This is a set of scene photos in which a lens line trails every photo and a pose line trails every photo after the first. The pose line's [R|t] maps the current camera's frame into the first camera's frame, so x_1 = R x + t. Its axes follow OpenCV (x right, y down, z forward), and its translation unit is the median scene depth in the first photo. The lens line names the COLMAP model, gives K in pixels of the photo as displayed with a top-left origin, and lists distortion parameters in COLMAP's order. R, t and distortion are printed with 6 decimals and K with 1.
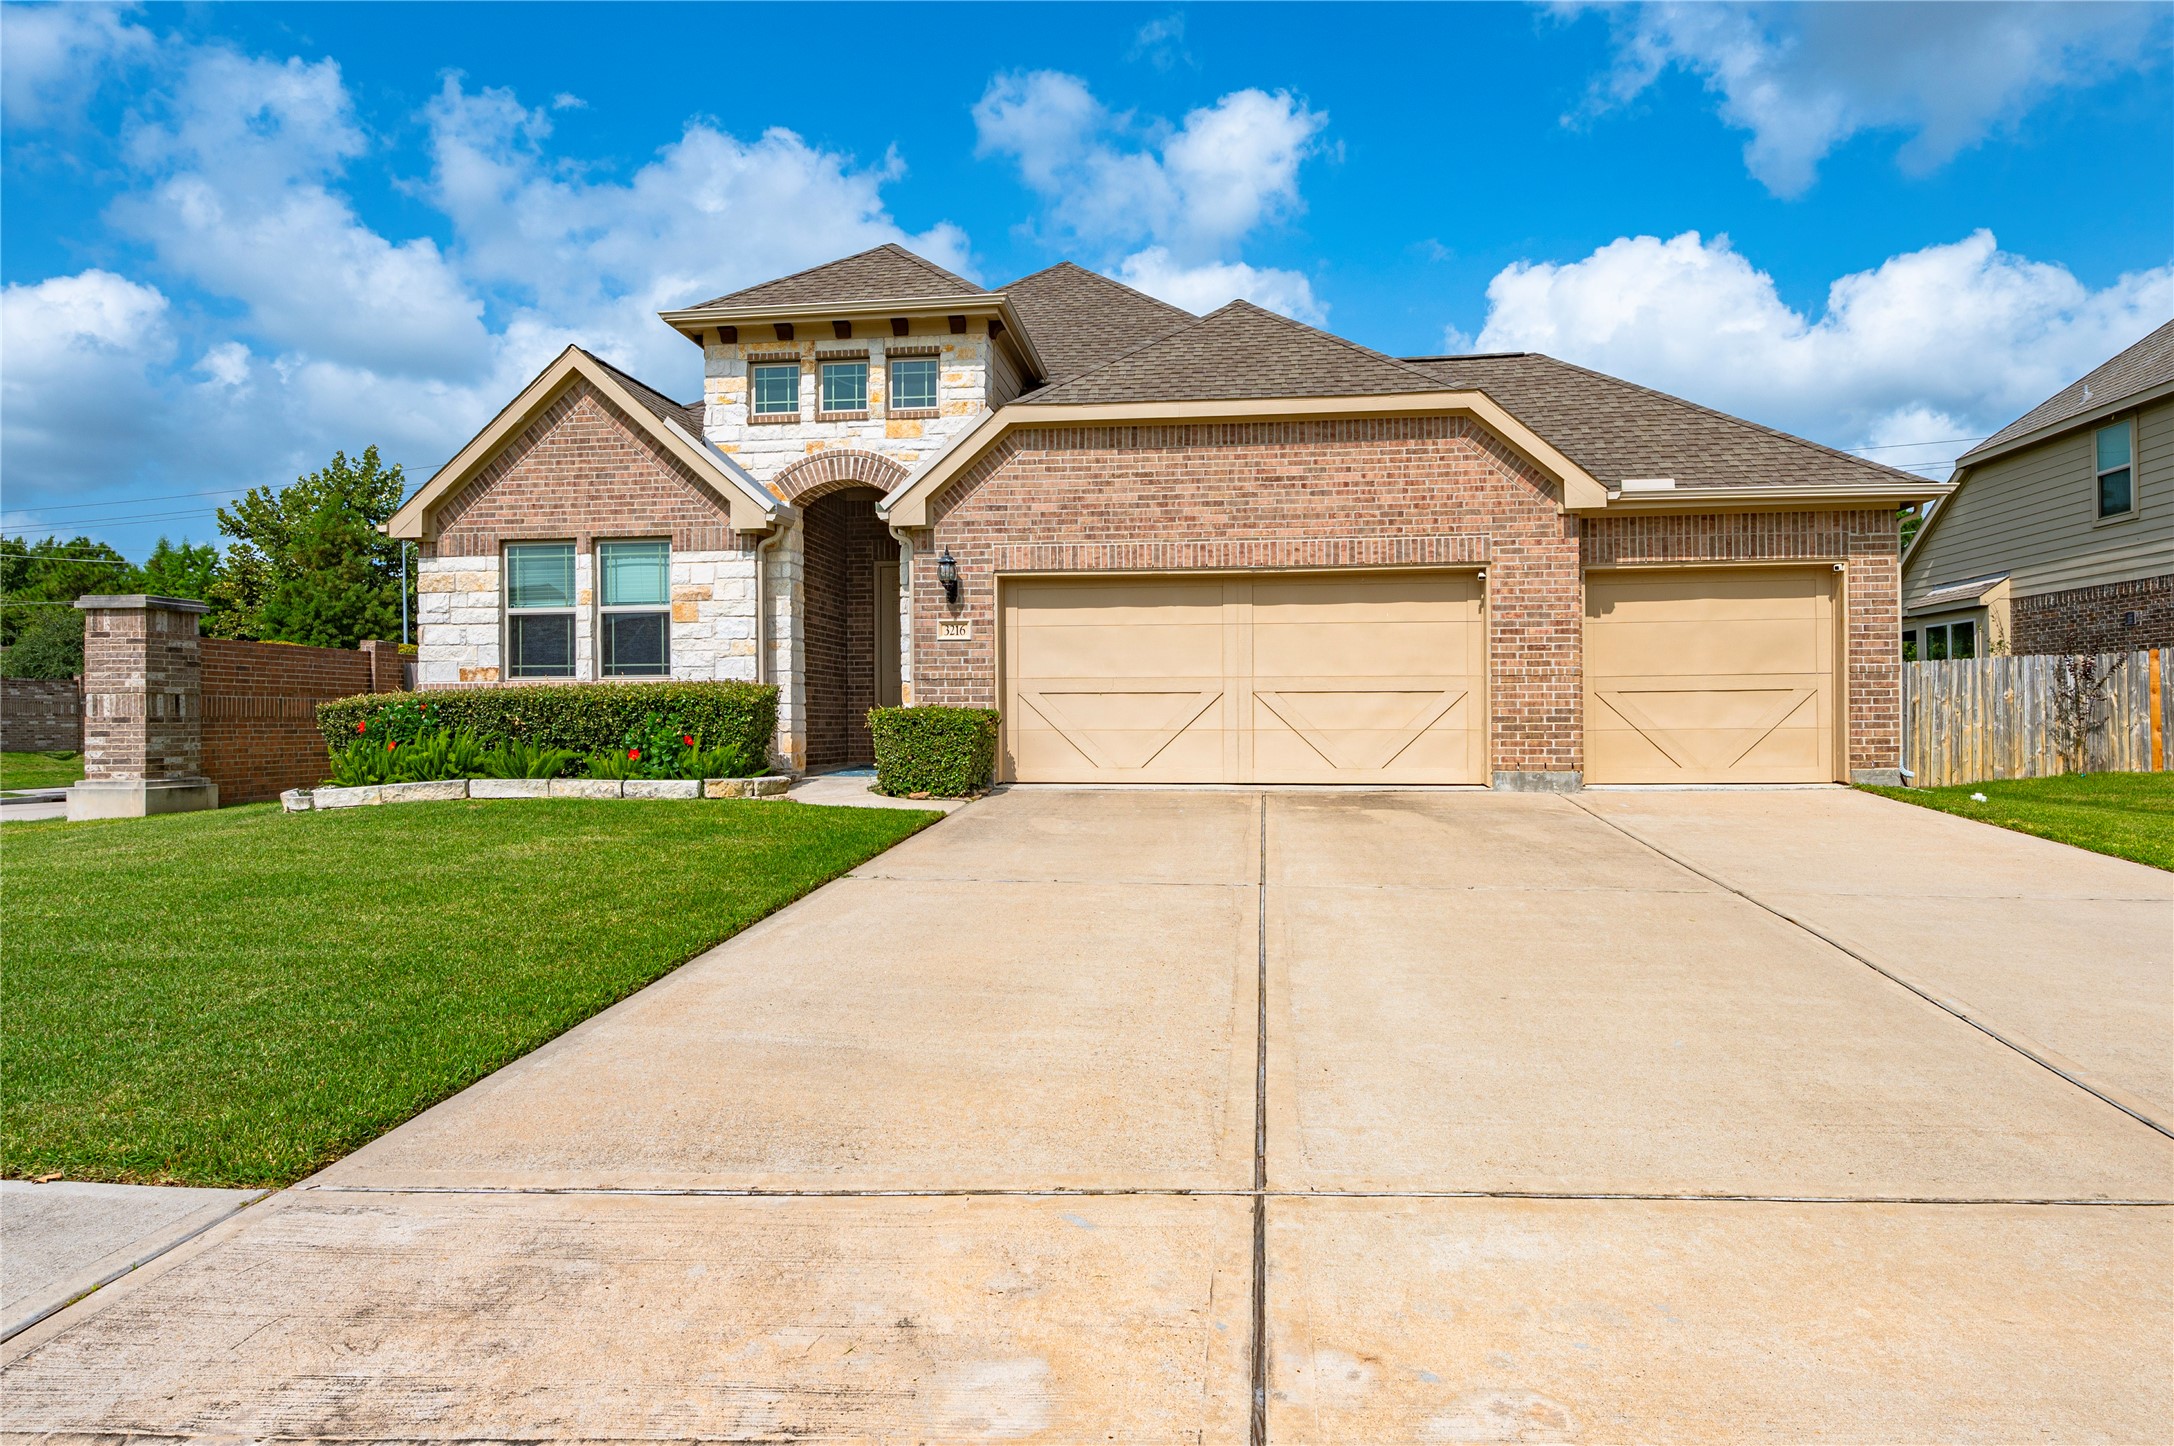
lens RADIAL K [[1090.5, 0, 1087.0], [0, 1090.5, 723.0], [0, 0, 1]] dist [-0.003828, -0.000801]
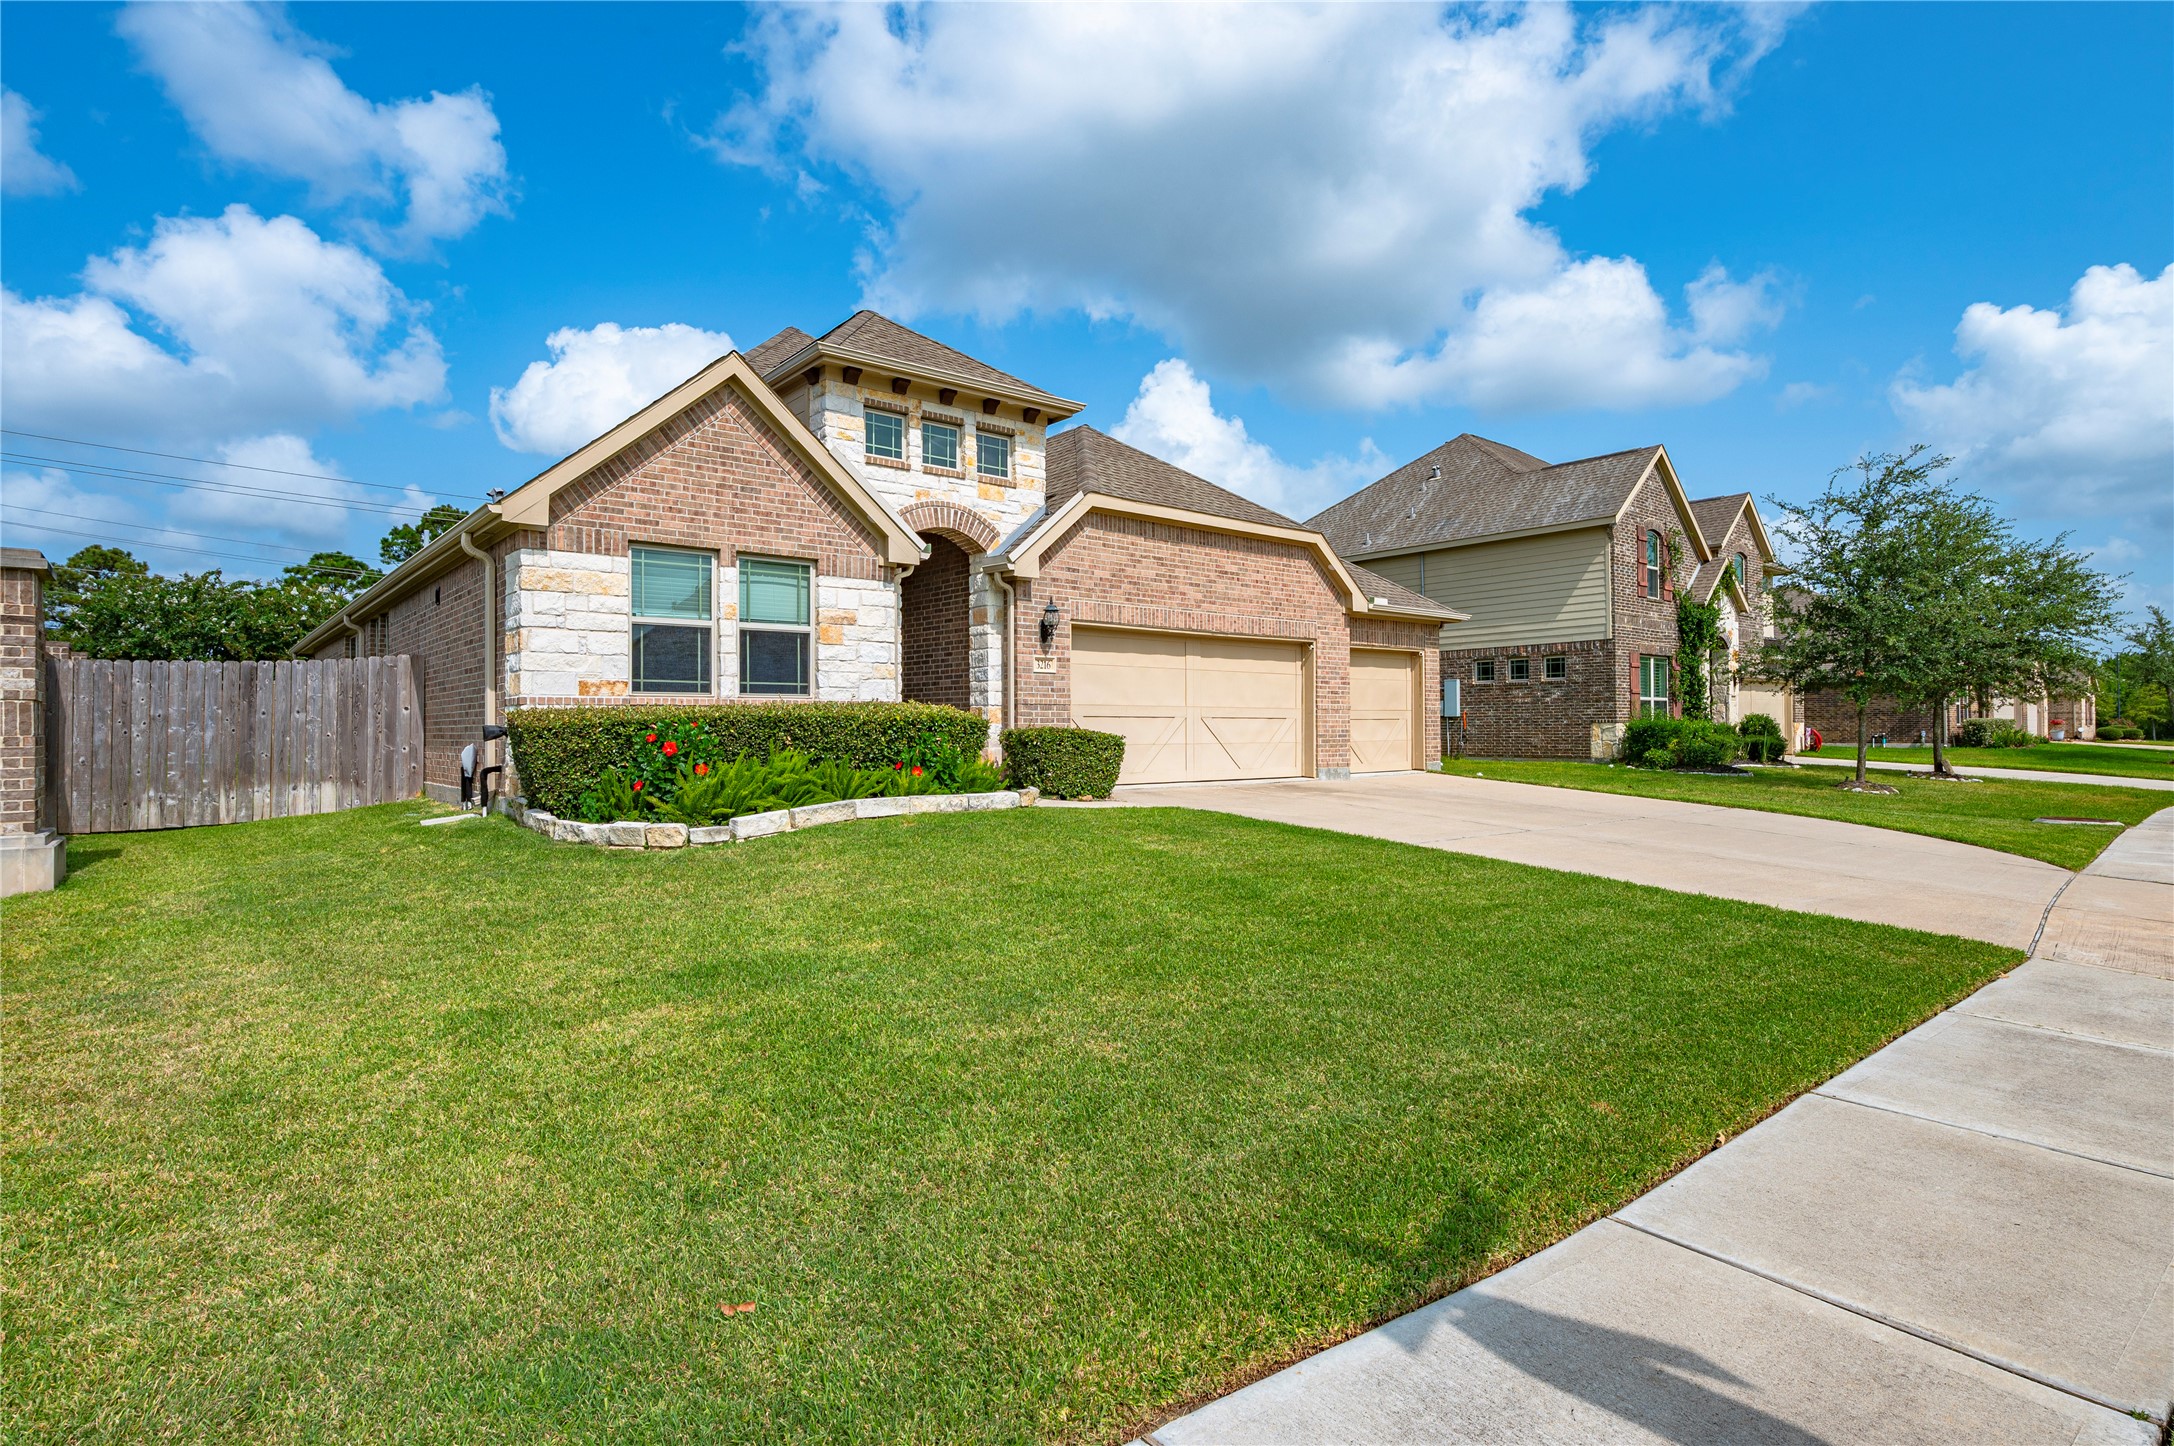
lens RADIAL K [[1090.5, 0, 1087.0], [0, 1090.5, 723.0], [0, 0, 1]] dist [-0.003828, -0.000801]
pose [[0.697705, 0.006954, 0.716352, -0.934883], [0.012433, 0.999685, -0.021814, 0.007936], [-0.716278, 0.024126, 0.697398, 0.103888]]
